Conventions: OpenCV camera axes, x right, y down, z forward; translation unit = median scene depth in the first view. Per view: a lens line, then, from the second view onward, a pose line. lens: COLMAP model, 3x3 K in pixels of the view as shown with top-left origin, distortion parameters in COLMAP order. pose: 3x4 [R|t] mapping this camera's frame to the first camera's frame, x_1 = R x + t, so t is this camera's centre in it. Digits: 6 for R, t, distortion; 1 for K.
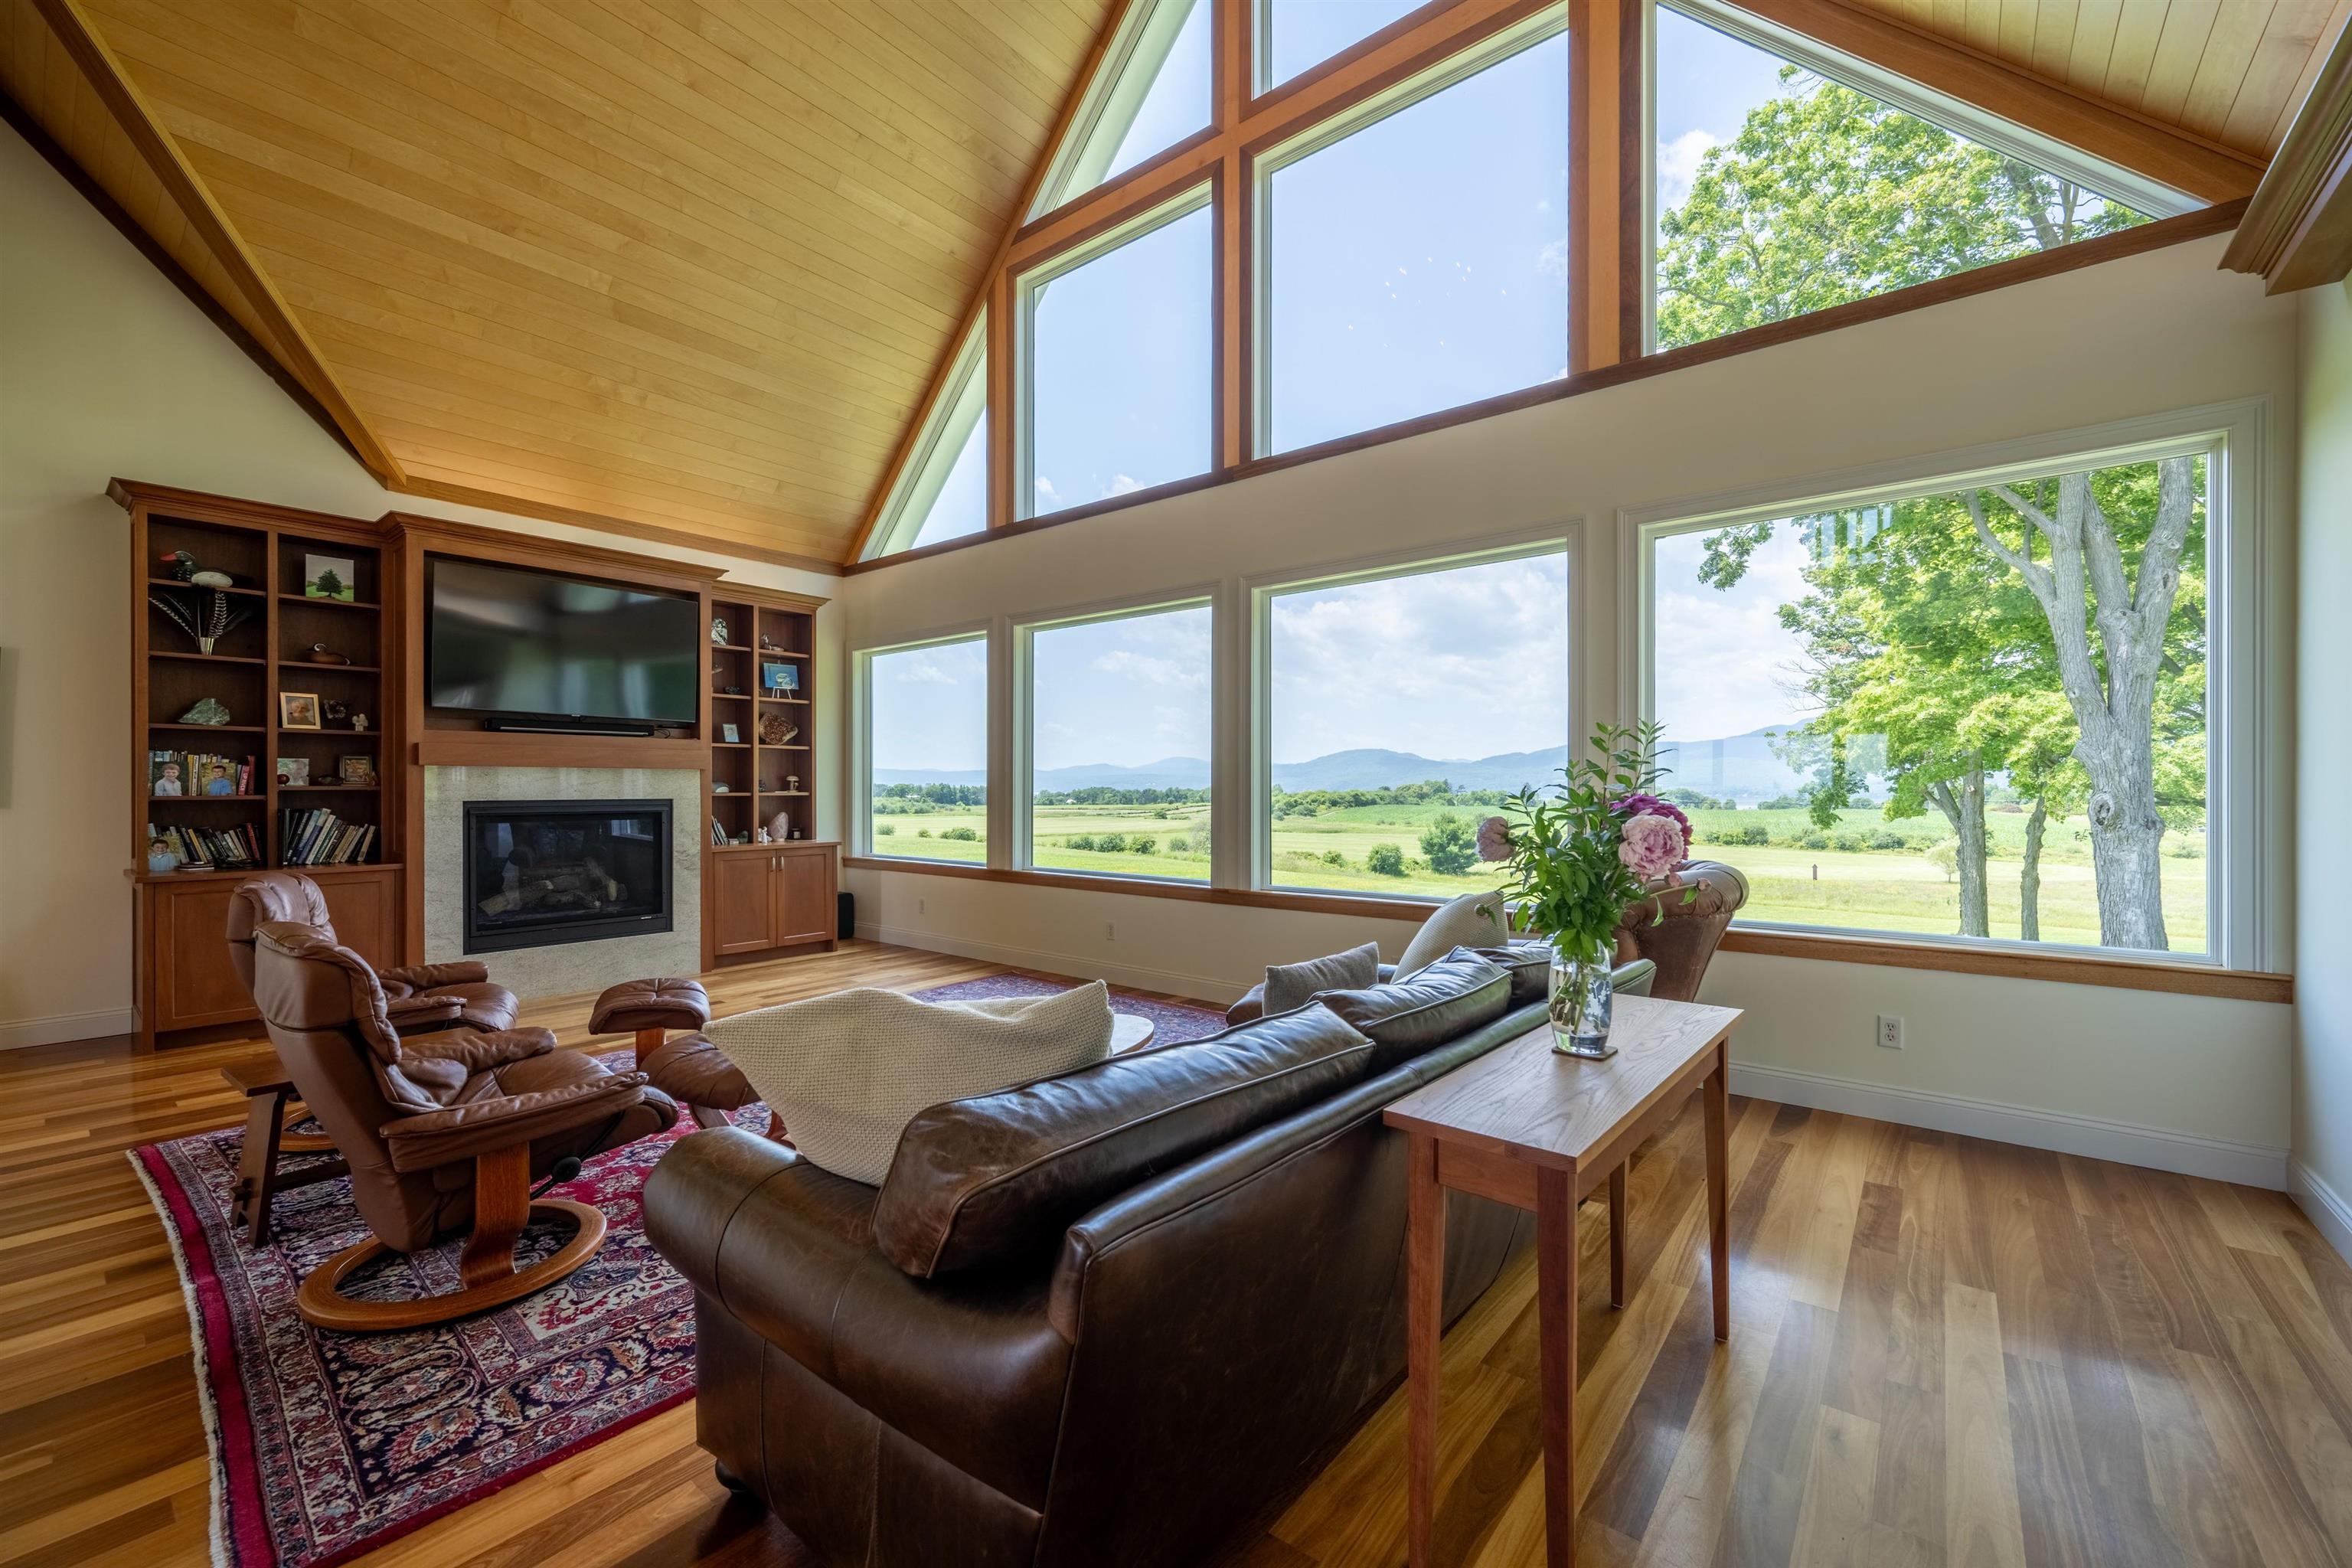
lens RADIAL K [[926.0, 0, 1184.2], [0, 926.0, 788.6], [0, 0, 1]] dist [-0.000348, 0.000099]
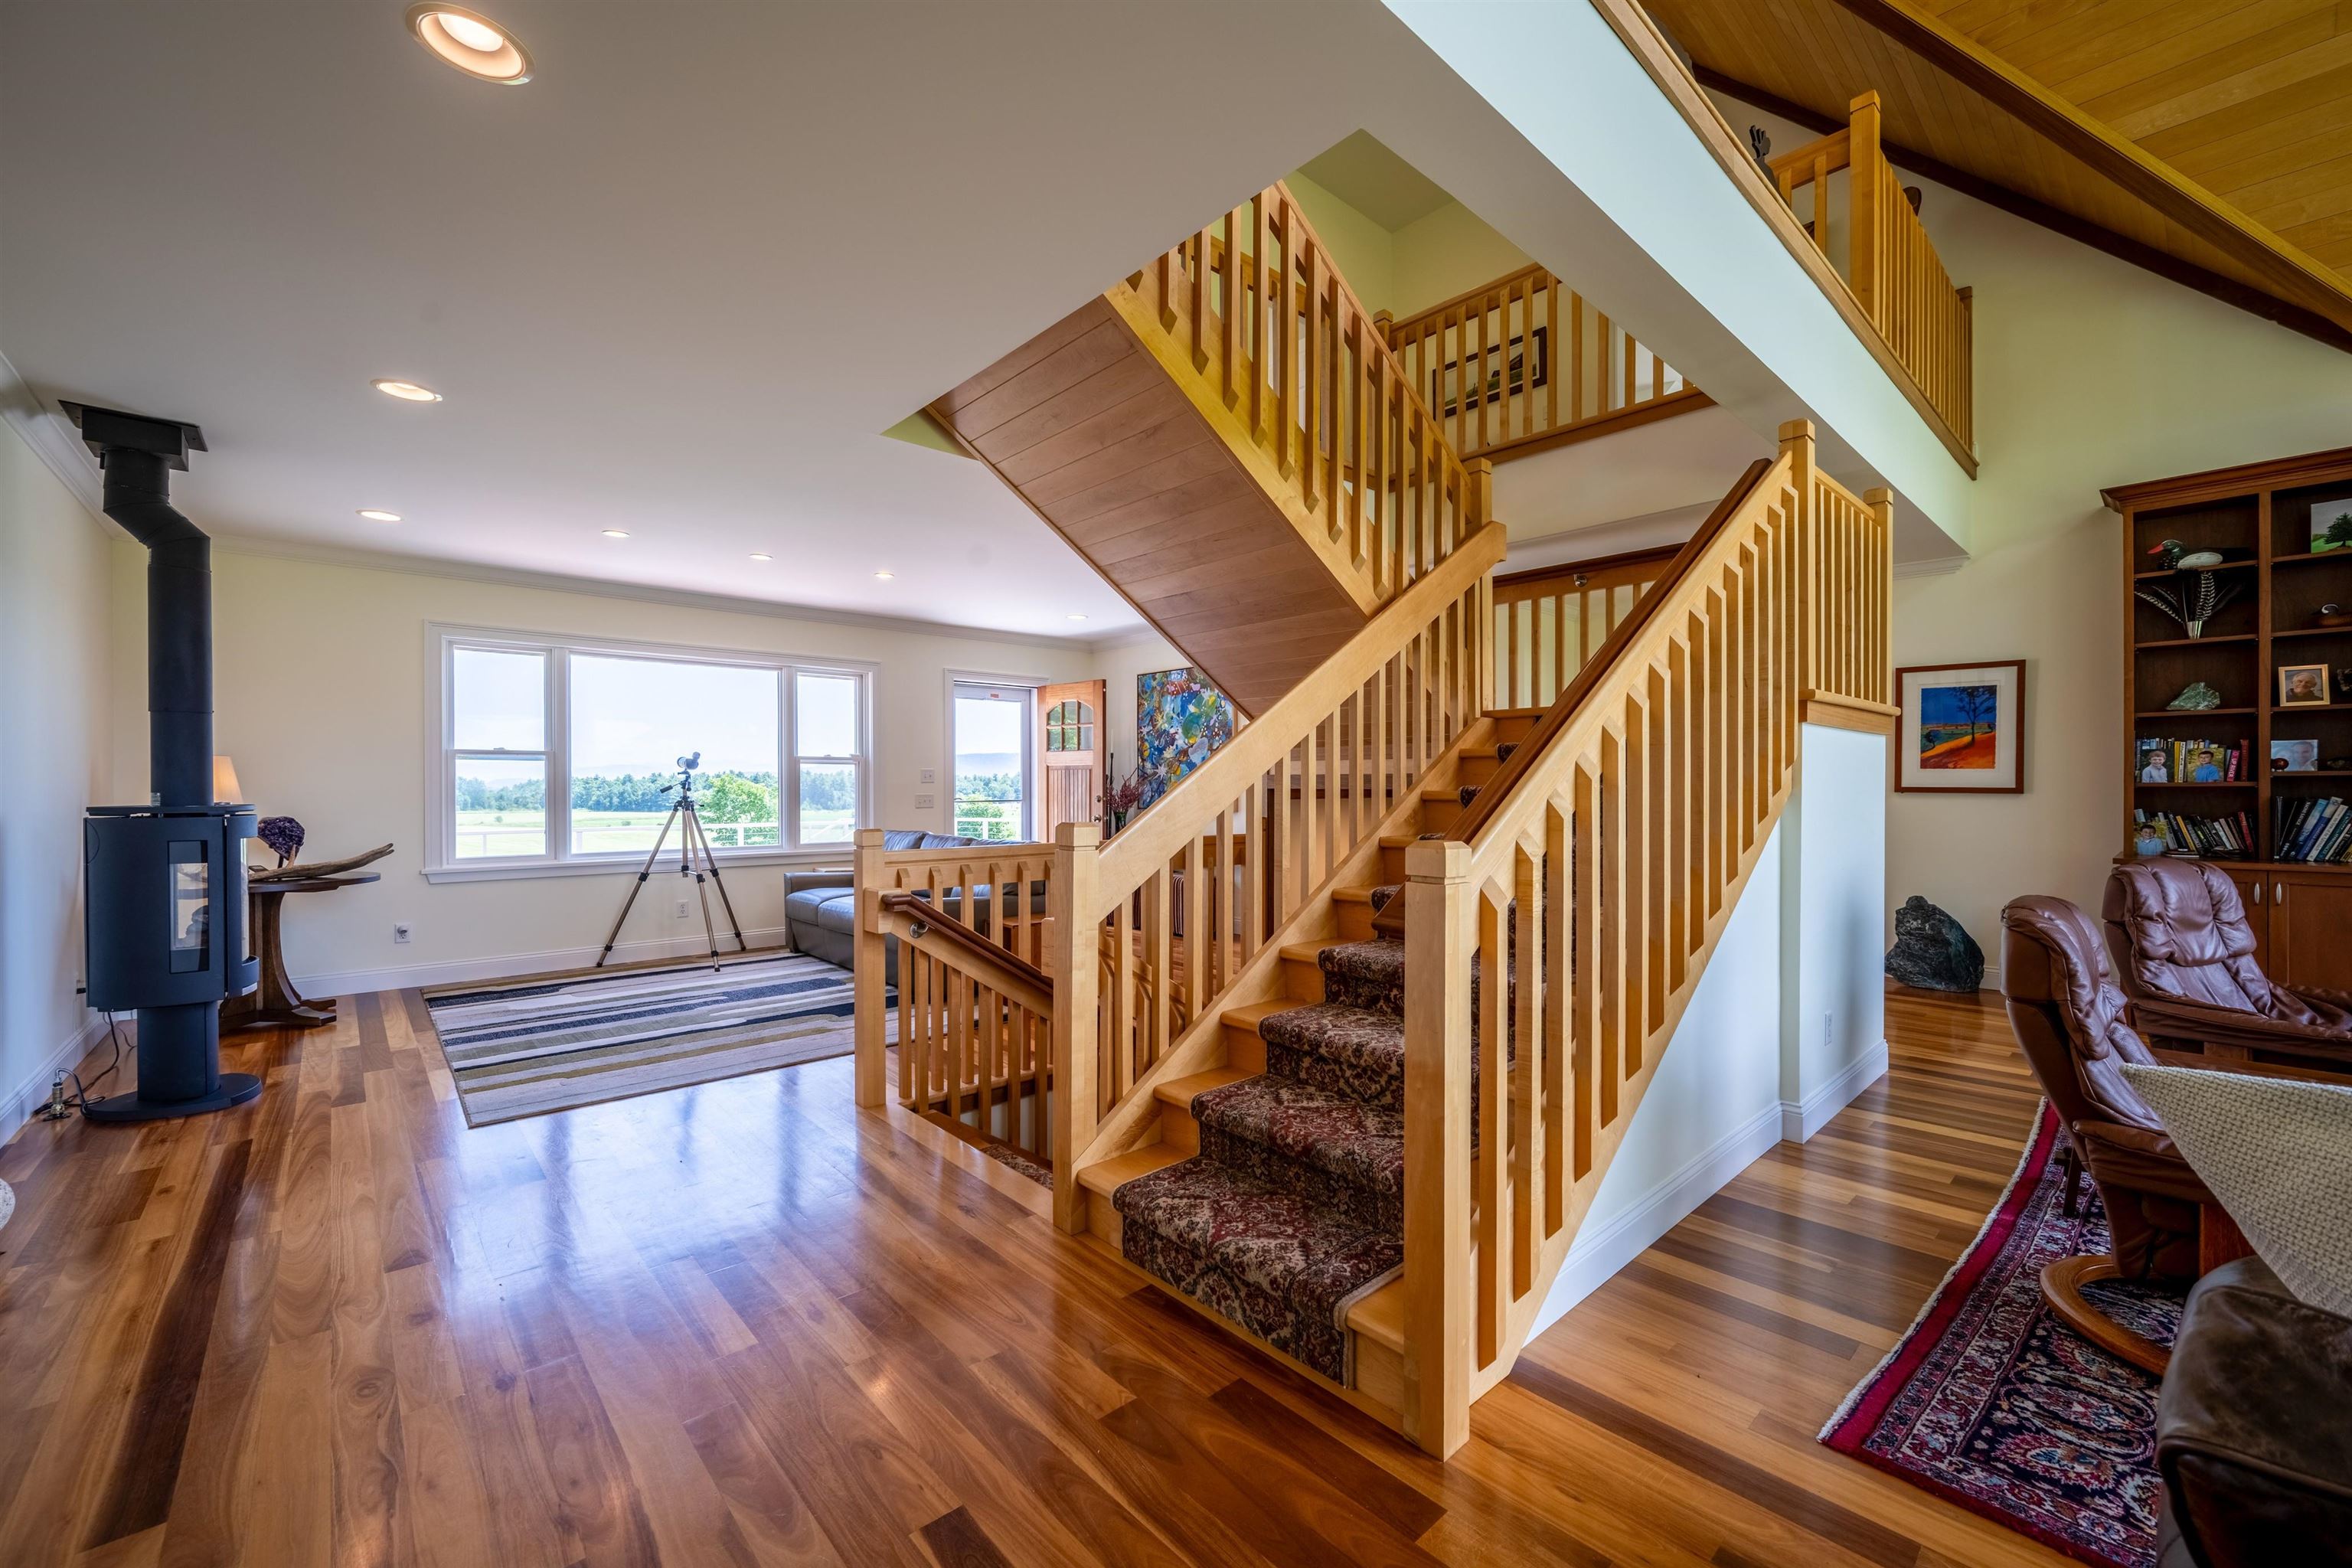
lens RADIAL K [[926.0, 0, 1186.5], [0, 926.0, 786.4], [0, 0, 1]] dist [-0.000348, 0.000099]
pose [[-0.137753, 0.002183, -0.990464, 0.178101], [0.003737, 0.999992, 0.001685, 0.018298], [0.990460, -0.003470, -0.137760, 0.216475]]
